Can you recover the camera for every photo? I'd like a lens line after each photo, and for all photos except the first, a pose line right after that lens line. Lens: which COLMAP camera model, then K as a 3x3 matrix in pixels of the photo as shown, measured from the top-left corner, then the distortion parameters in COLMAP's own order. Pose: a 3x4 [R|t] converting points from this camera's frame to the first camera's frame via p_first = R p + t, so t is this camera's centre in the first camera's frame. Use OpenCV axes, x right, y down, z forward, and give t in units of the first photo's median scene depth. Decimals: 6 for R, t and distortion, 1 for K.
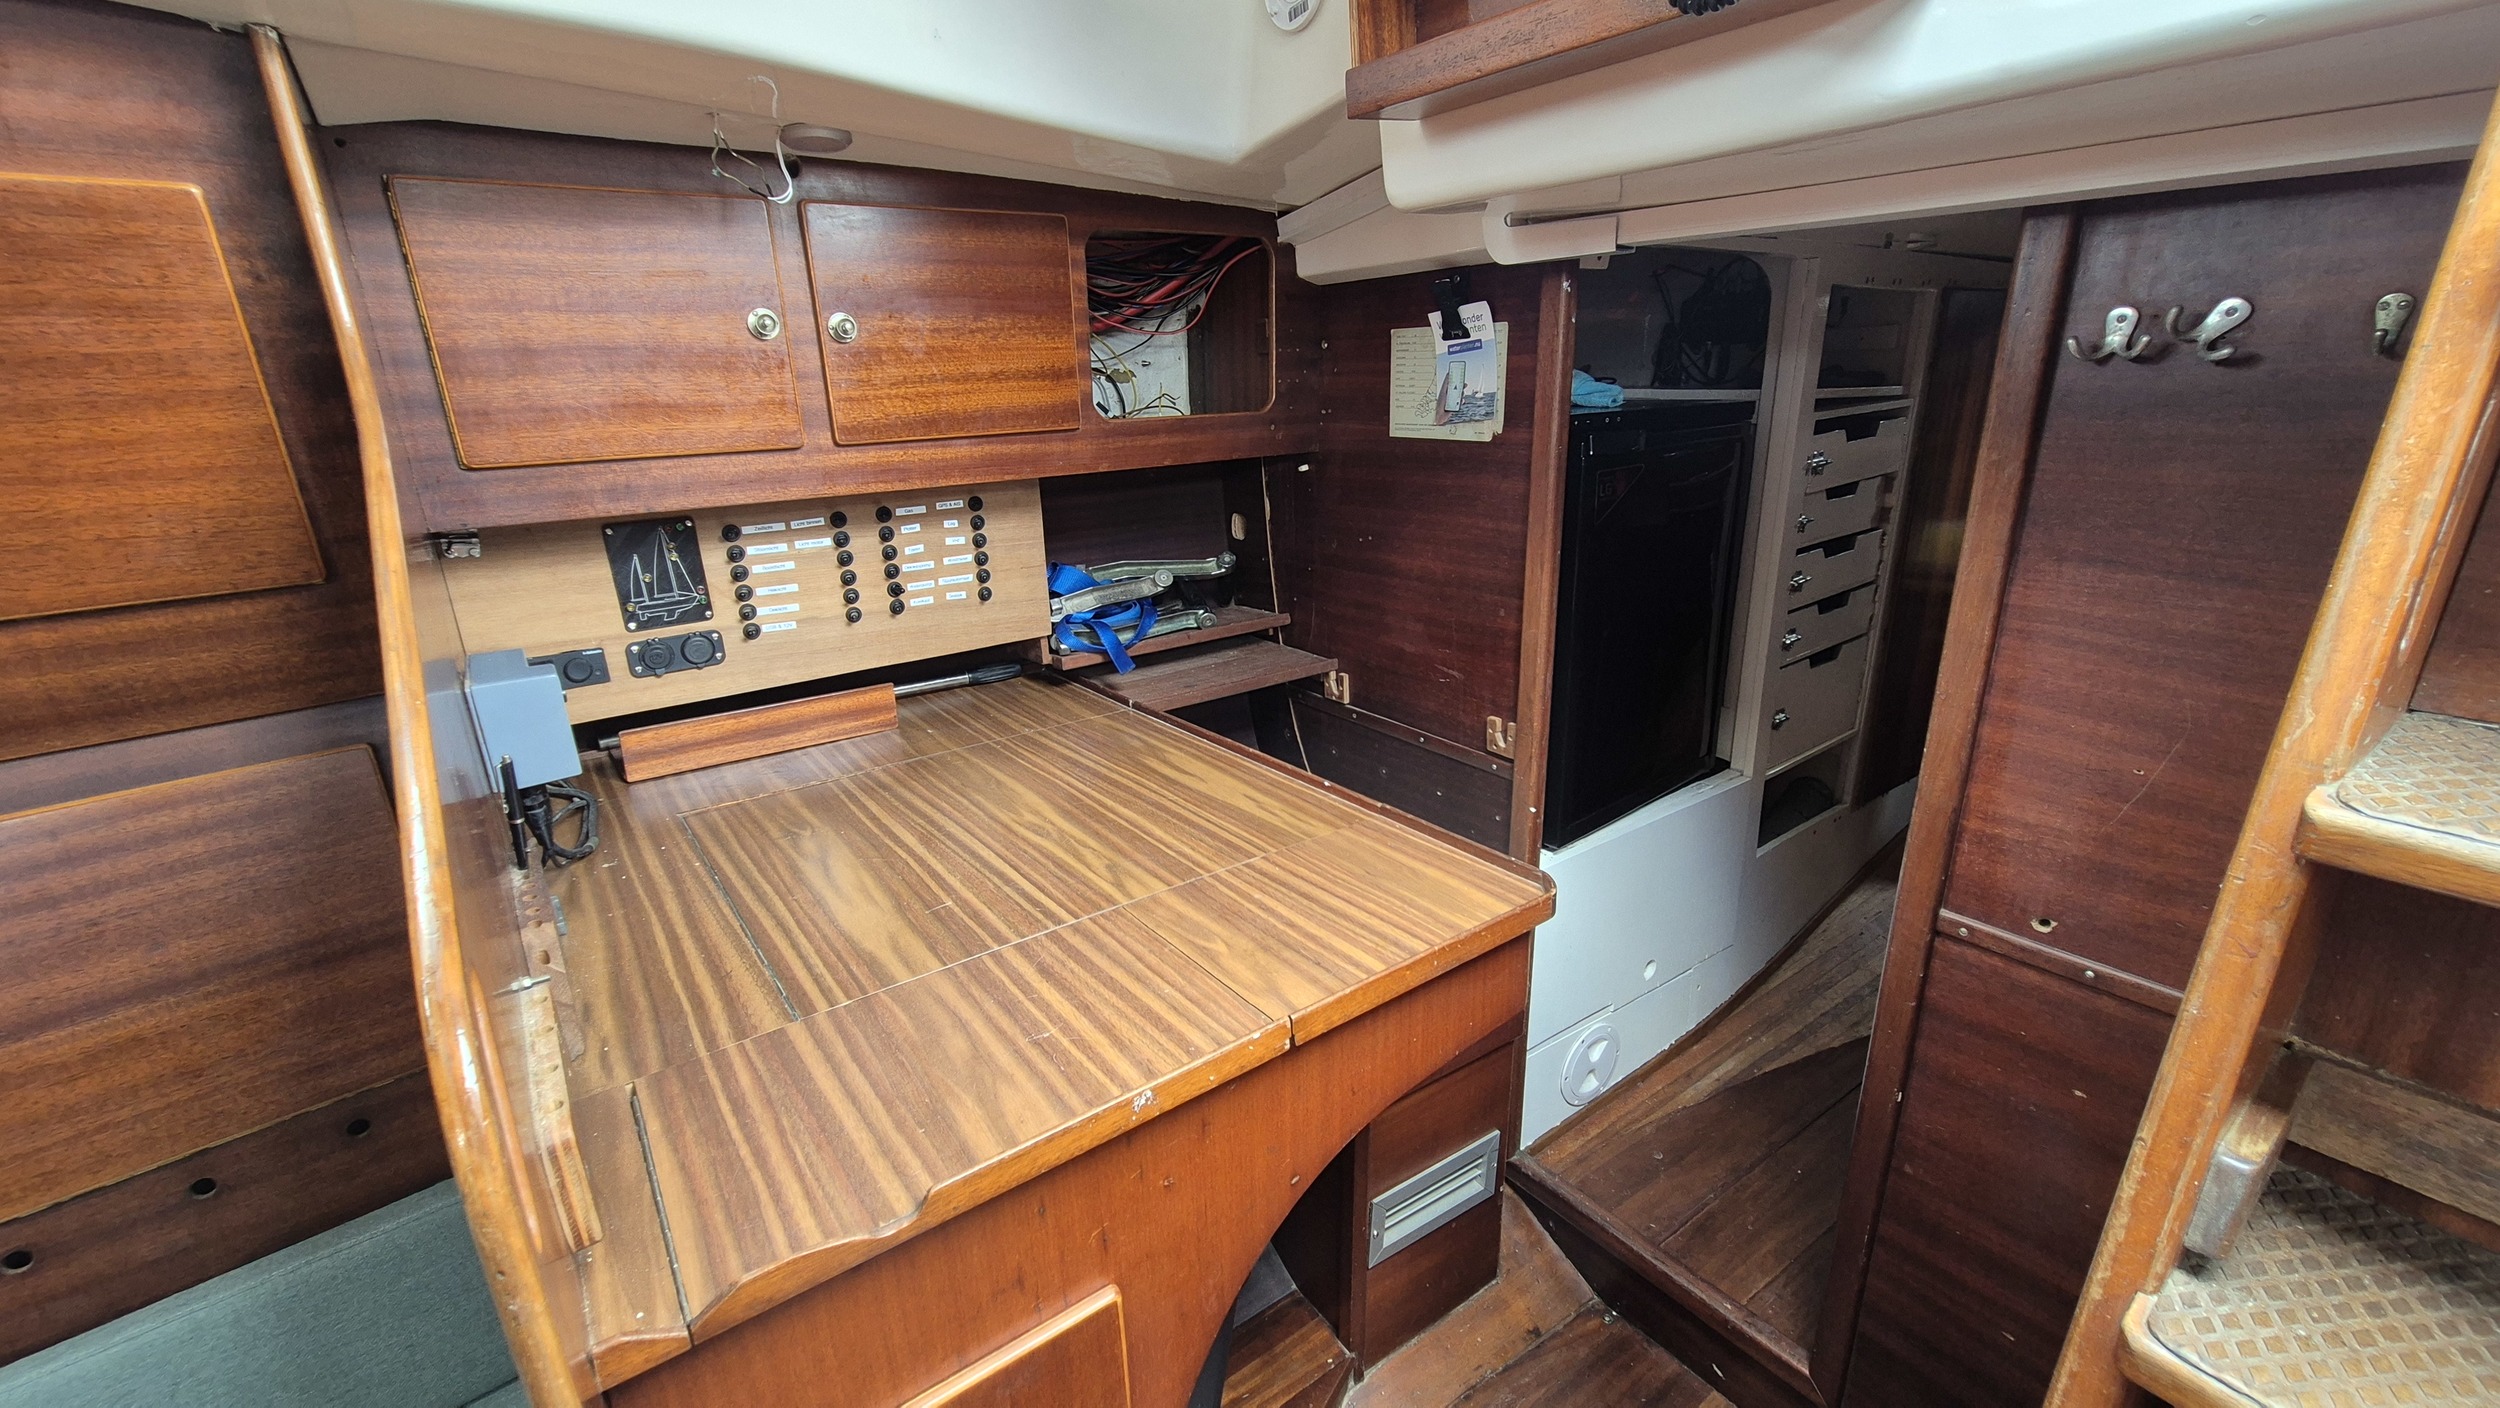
lens RADIAL K [[1028.5, 0, 1242.3], [0, 1028.5, 698.8], [0, 0, 1]] dist [0.003623, 0.000470]
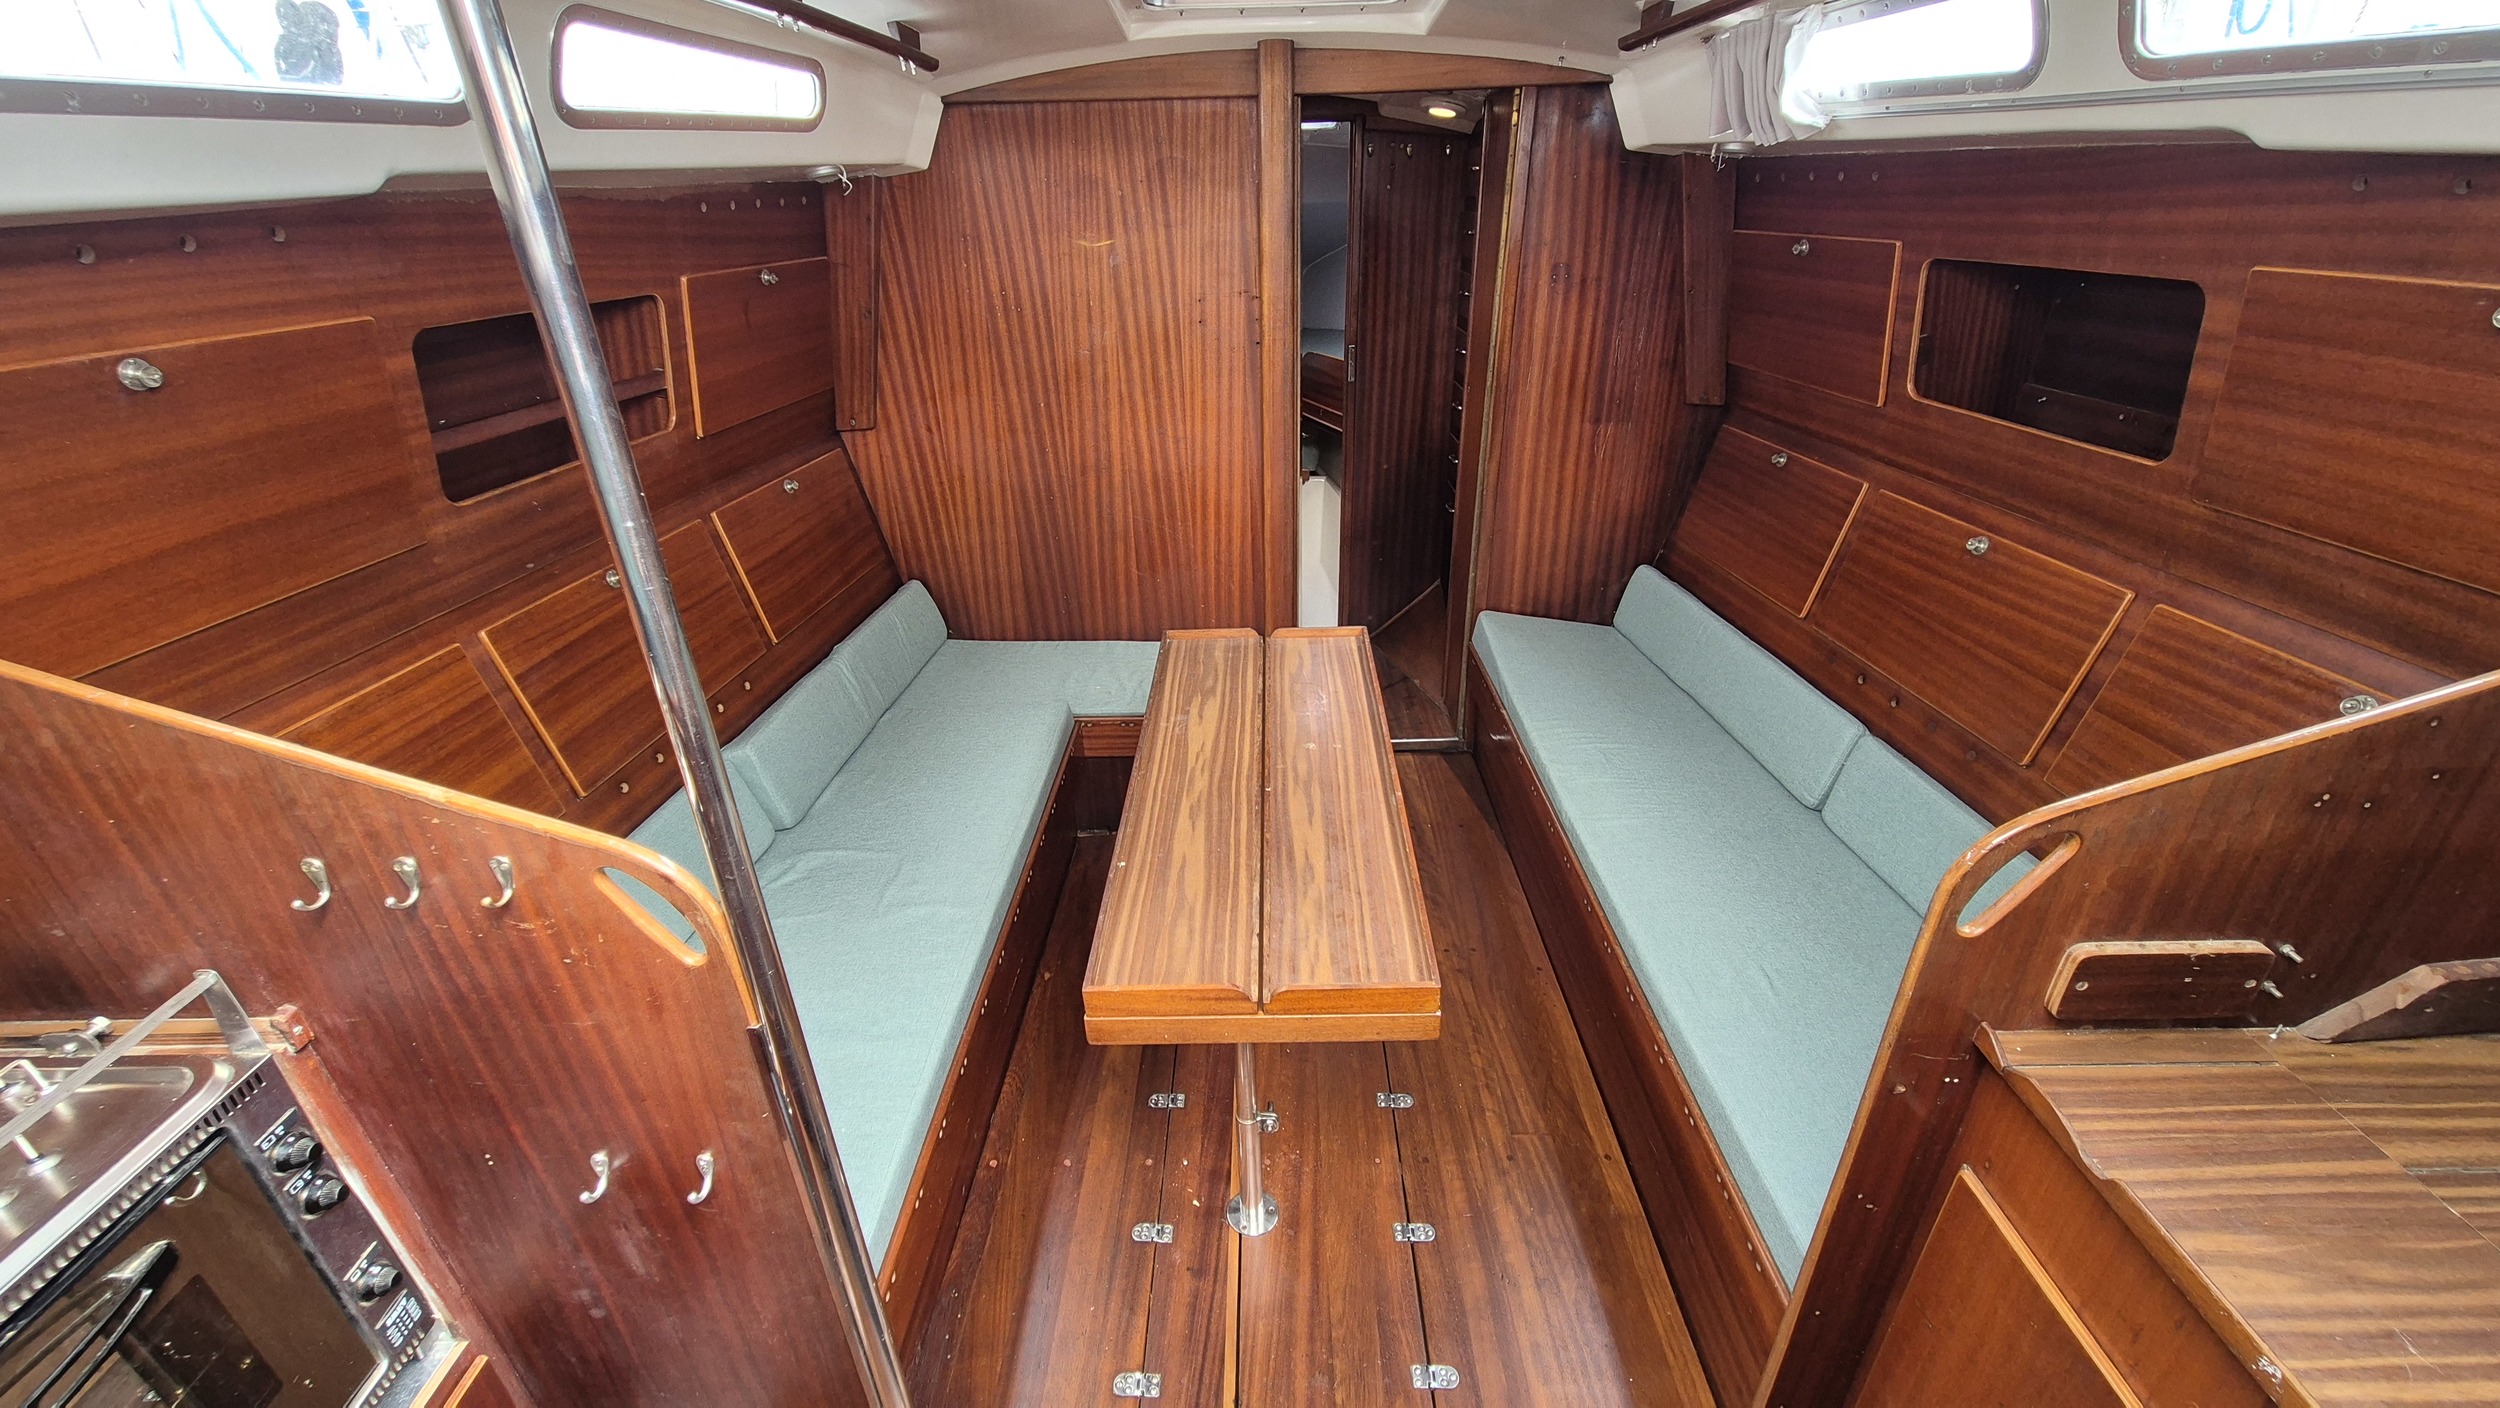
lens RADIAL K [[1025.2, 0, 1242.1], [0, 1025.2, 700.6], [0, 0, 1]] dist [0.002221, -0.000424]
pose [[-0.594309, 0.402445, -0.696301, 0.481392], [-0.205638, 0.760968, 0.615338, -0.268951], [0.777502, 0.508887, -0.369493, 0.121194]]
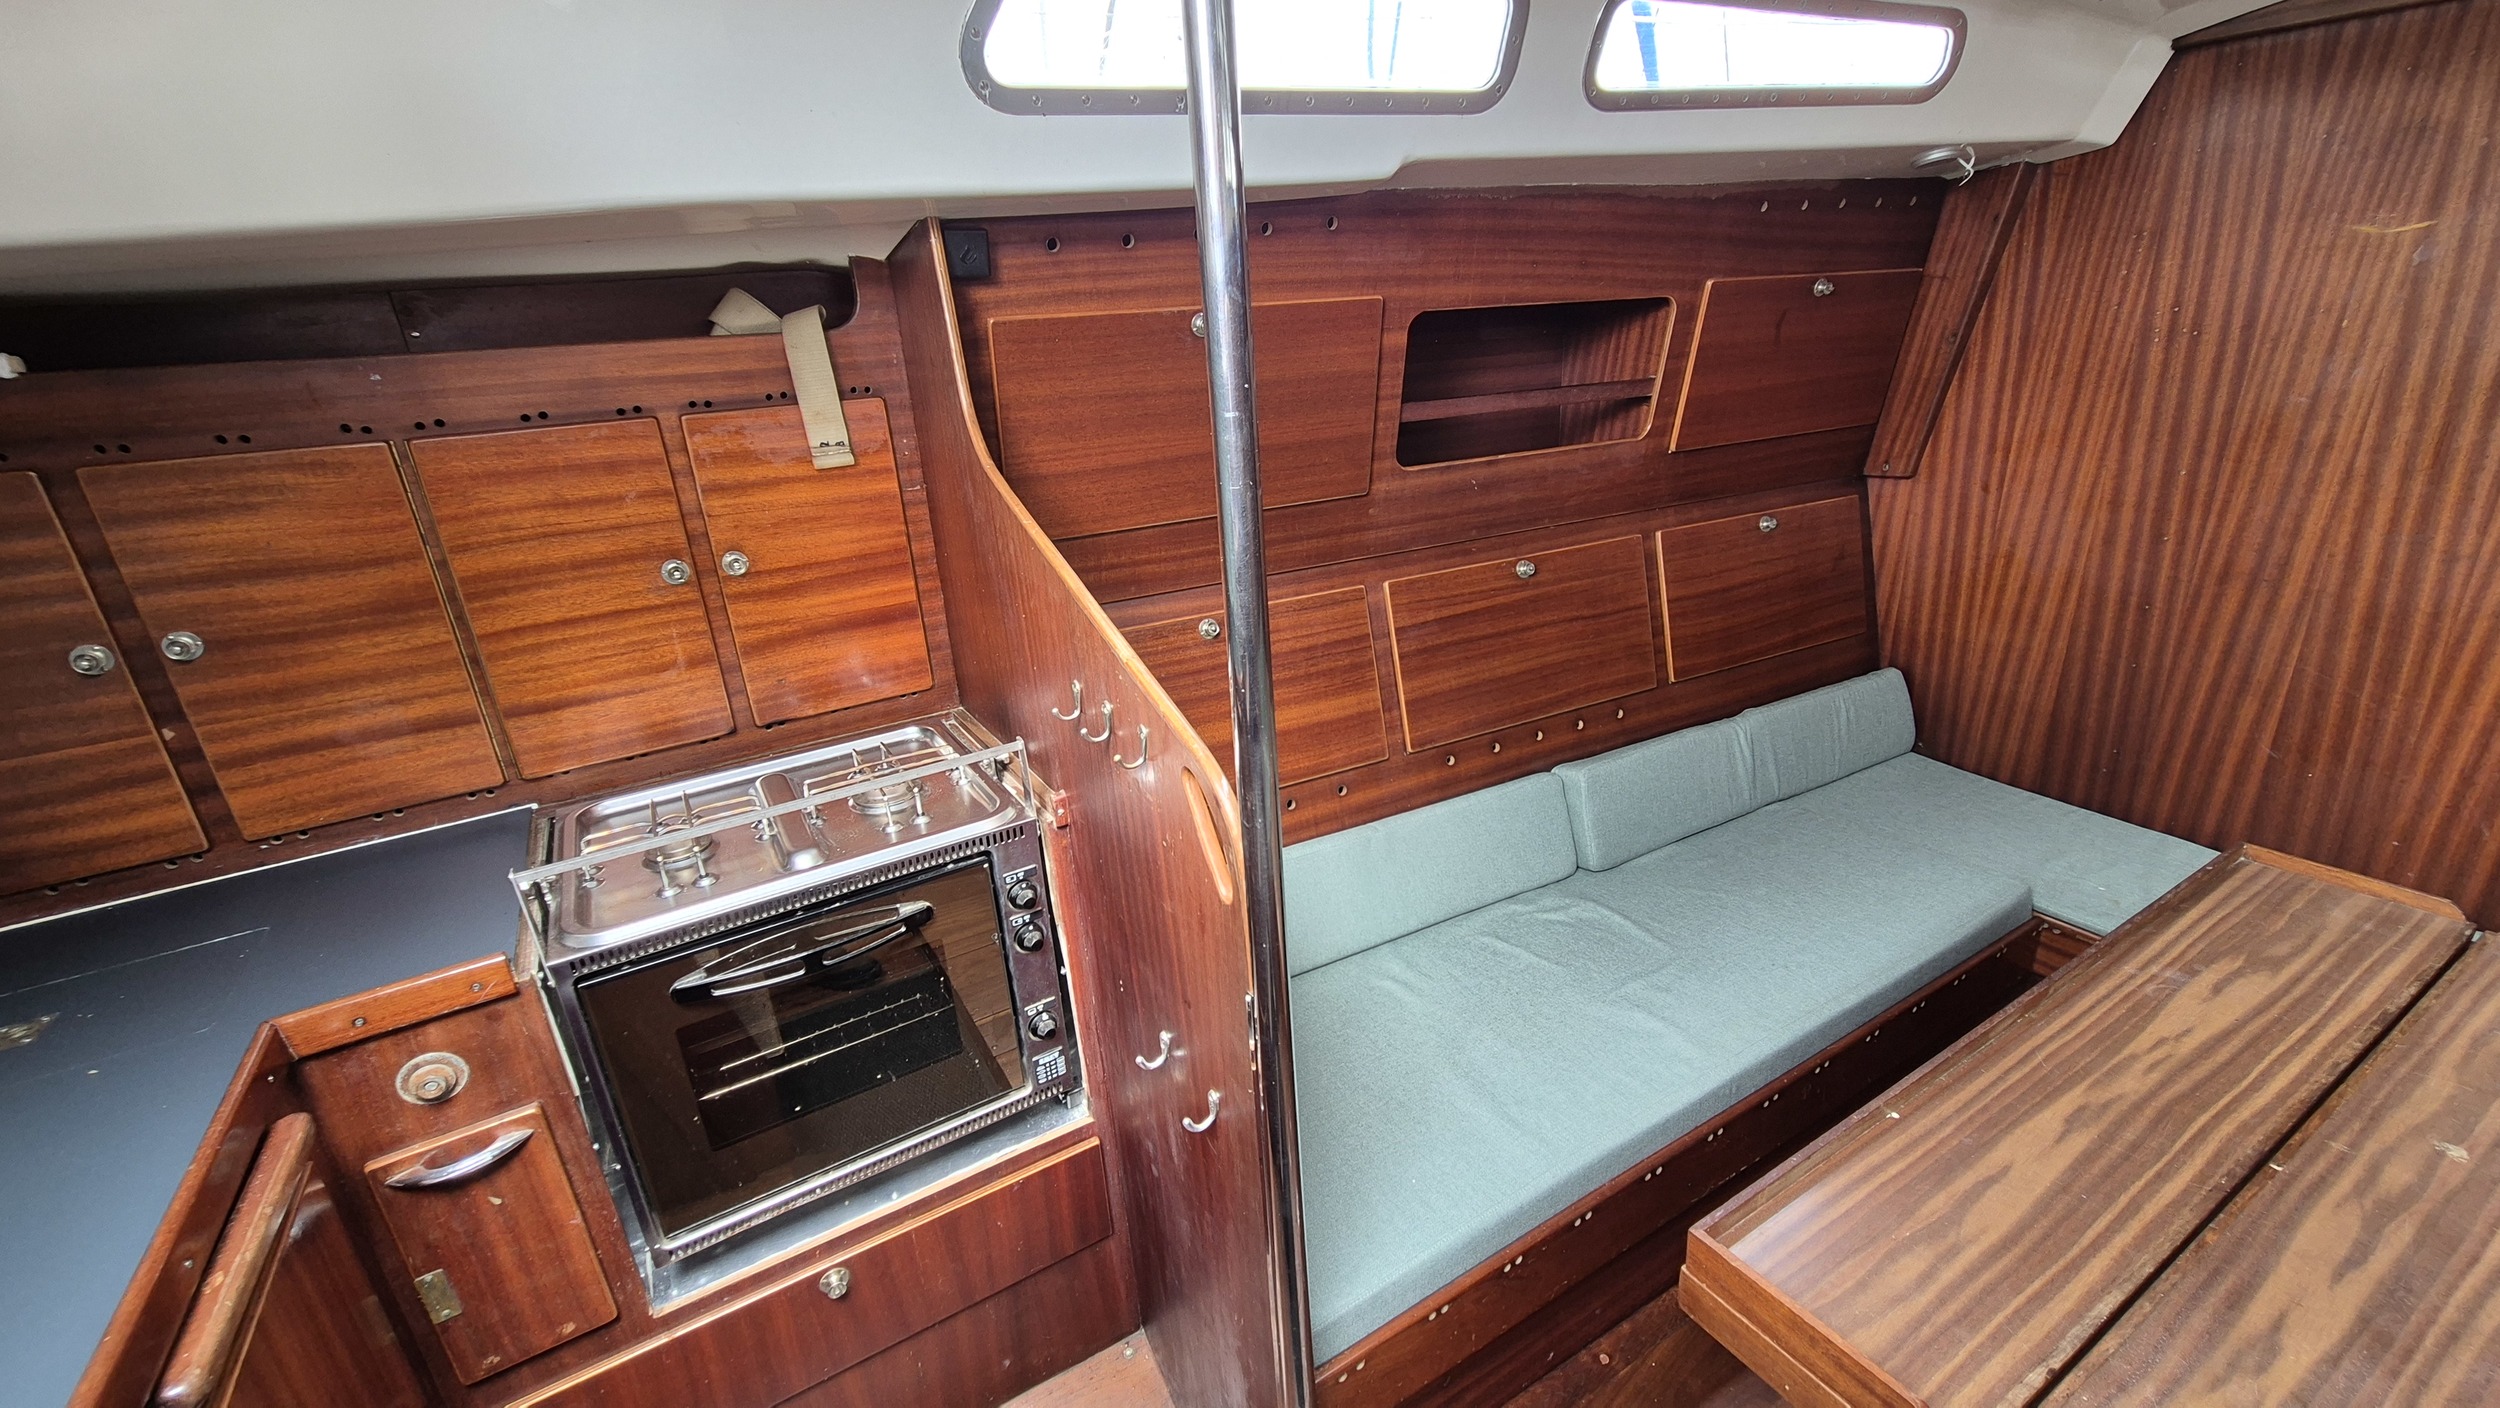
lens RADIAL K [[1028.2, 0, 1234.2], [0, 1028.2, 701.0], [0, 0, 1]] dist [0.000353, -0.000247]
pose [[-0.992038, 0.054783, 0.113399, 0.202240], [0.113271, 0.781708, 0.613272, -0.141341], [-0.055048, 0.621234, -0.781689, 0.110044]]
